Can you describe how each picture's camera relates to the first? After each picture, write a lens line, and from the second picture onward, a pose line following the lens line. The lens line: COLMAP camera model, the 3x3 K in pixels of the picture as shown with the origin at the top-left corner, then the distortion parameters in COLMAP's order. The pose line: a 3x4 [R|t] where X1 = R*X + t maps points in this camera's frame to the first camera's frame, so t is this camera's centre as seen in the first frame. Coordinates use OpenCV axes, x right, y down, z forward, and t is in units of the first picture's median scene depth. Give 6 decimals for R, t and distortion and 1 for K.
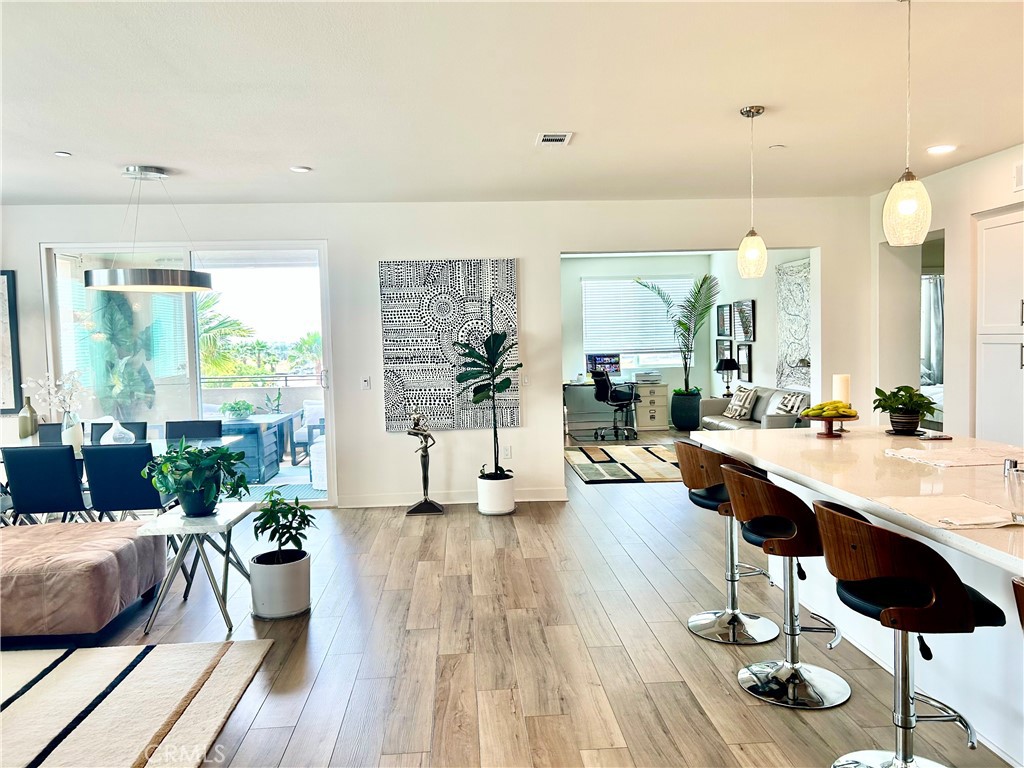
lens RADIAL K [[775.5, 0, 495.1], [0, 775.5, 385.9], [0, 0, 1]] dist [0.007994, 0.004417]
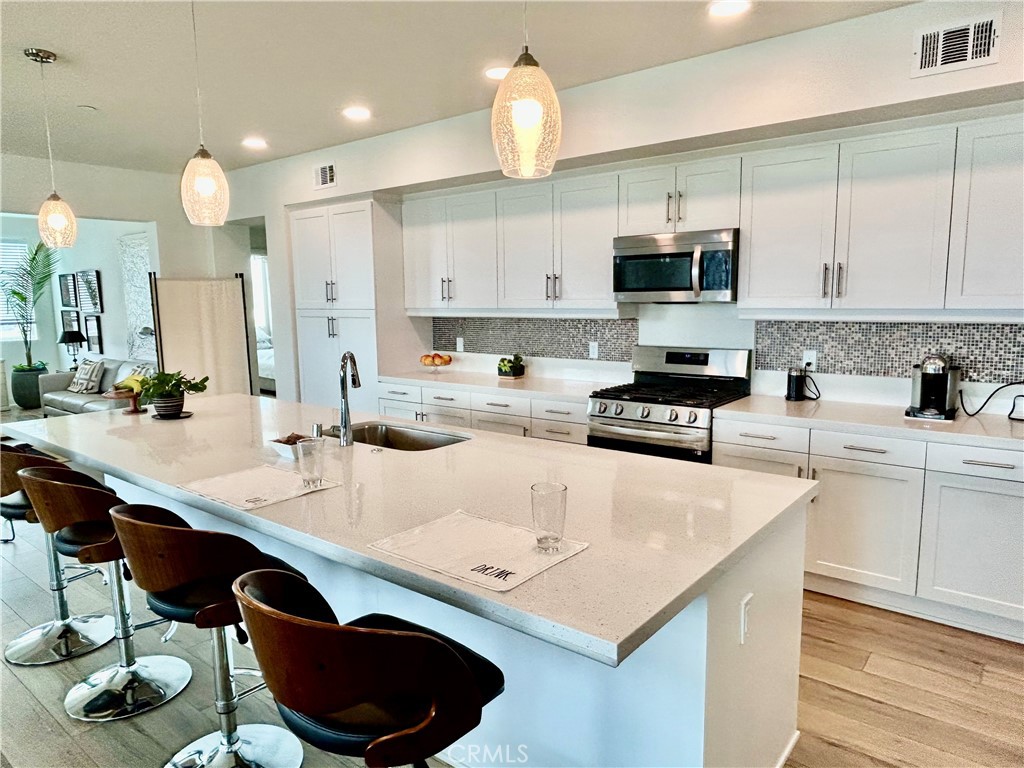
lens RADIAL K [[665.5, 0, 512.0], [0, 665.5, 384.0], [0, 0, 1]] dist [0.002180, -0.026339]
pose [[0.663877, -0.081597, 0.743377, 0.065305], [0.039472, 0.996467, 0.074127, -0.012680], [-0.746799, -0.019868, 0.664753, 0.068352]]
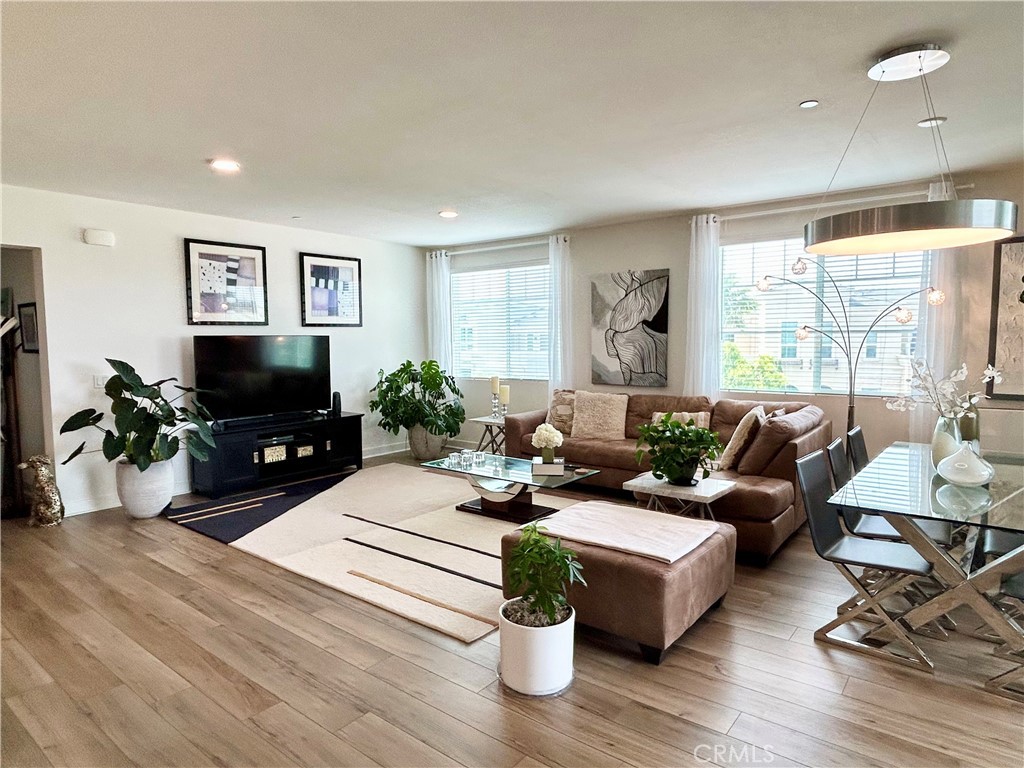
lens RADIAL K [[608.1, 0, 512.0], [0, 608.1, 384.0], [0, 0, 1]] dist [-0.004166, -0.001603]
pose [[-0.655098, 0.091617, -0.749969, 0.147253], [-0.017174, 0.990559, 0.136010, -0.062989], [0.755349, 0.101980, -0.647340, 1.005075]]
